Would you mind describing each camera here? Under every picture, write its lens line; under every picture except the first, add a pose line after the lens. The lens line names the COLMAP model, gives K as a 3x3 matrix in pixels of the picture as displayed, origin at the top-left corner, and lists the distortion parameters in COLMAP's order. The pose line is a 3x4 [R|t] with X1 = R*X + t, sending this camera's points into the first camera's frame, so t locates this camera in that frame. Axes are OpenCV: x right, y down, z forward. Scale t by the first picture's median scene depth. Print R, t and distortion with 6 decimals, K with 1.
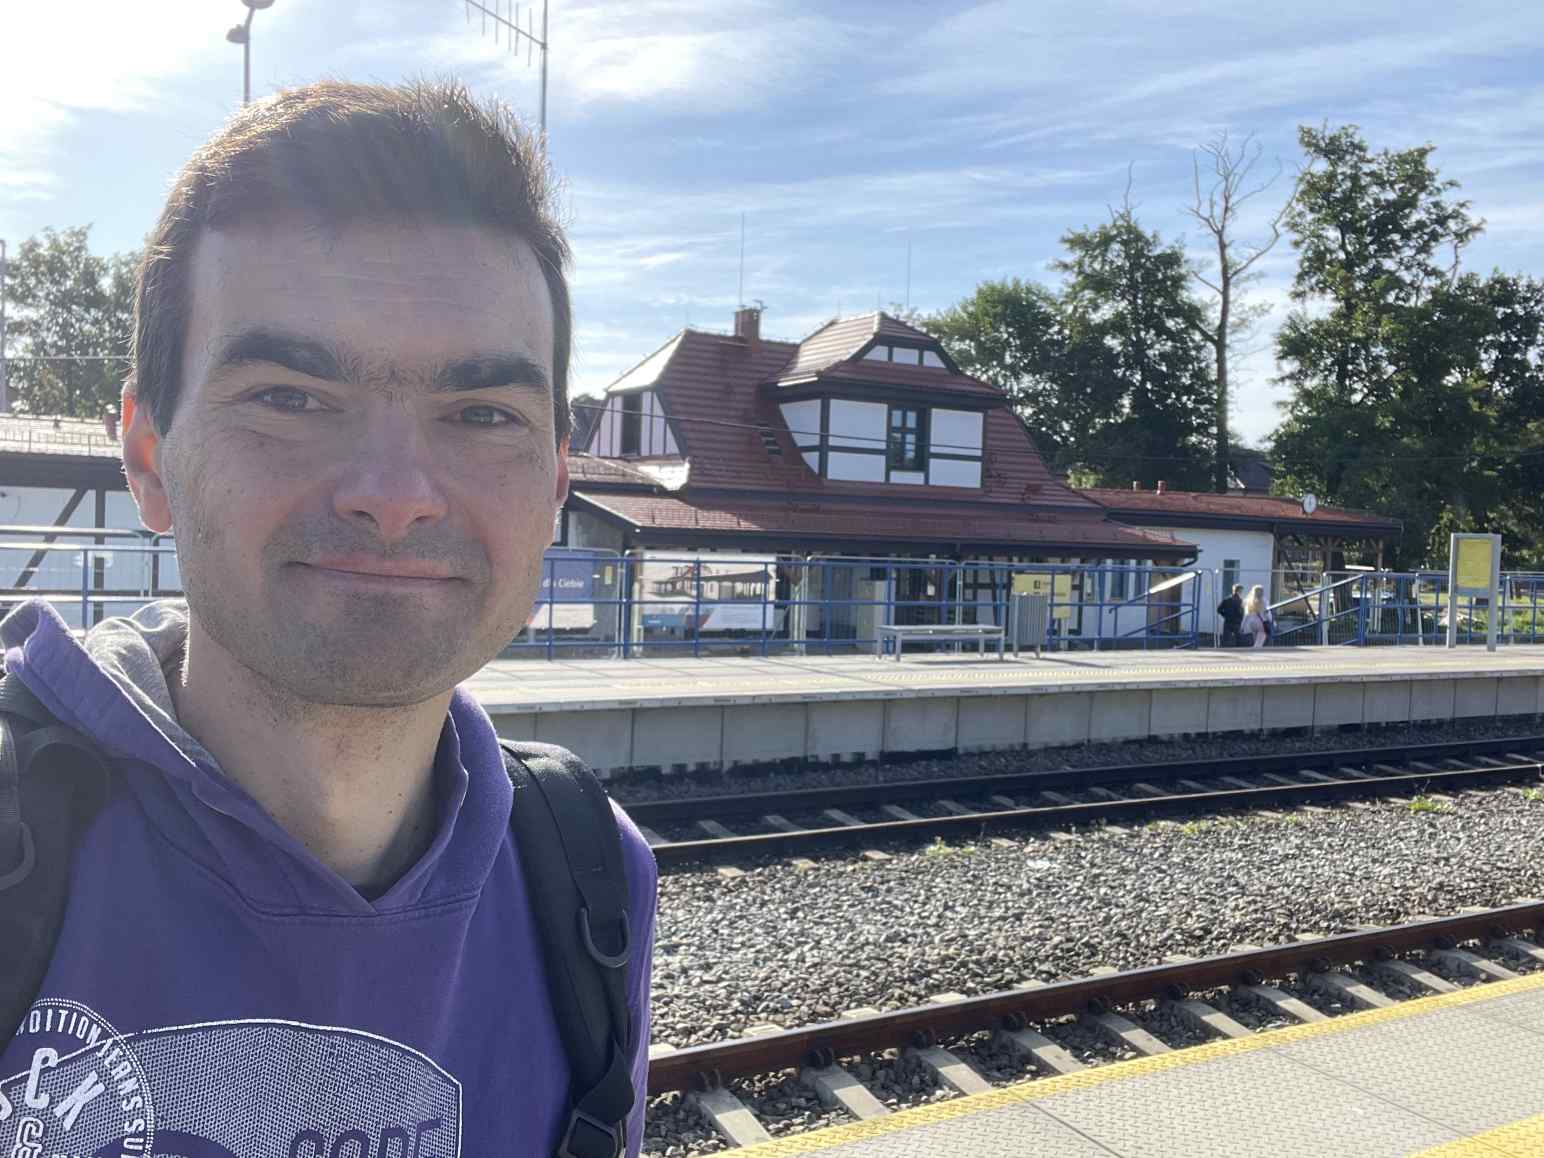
lens RADIAL K [[1353.6, 0, 772.0], [0, 1353.6, 579.0], [0, 0, 1]] dist [0.033625, -0.000201]
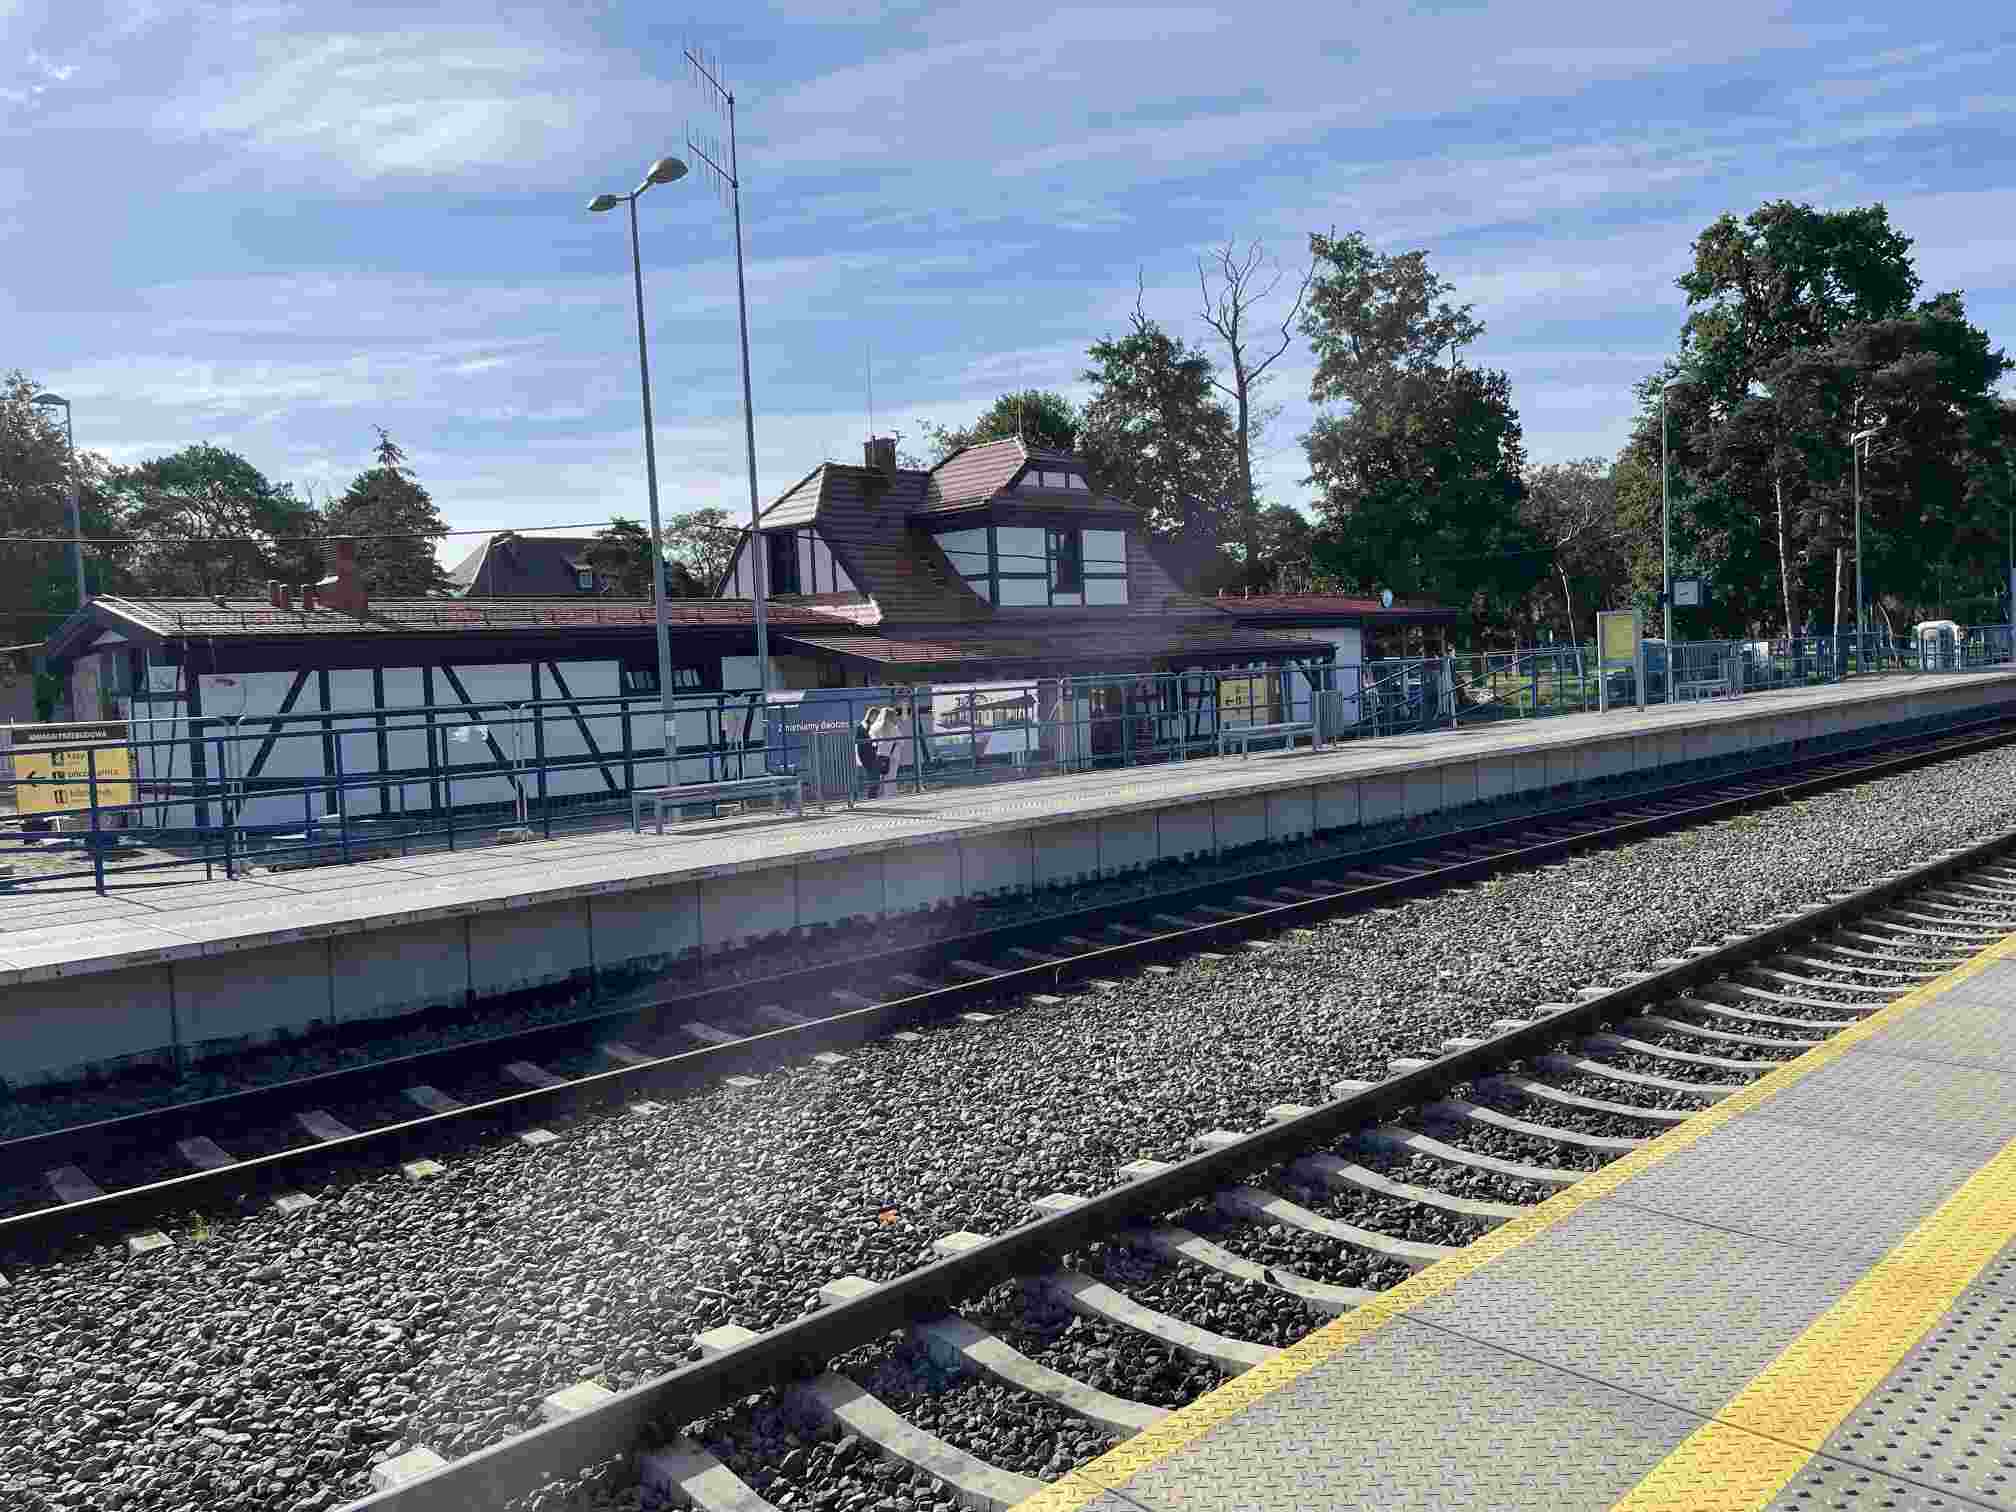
lens RADIAL K [[1499.6, 0, 1008.0], [0, 1499.6, 756.0], [0, 0, 1]] dist [0.051590, 0.000181]
pose [[0.967897, -0.093013, 0.233502, -0.340808], [0.086521, 0.995528, 0.037920, -0.005799], [-0.235984, -0.016500, 0.971617, -0.145508]]
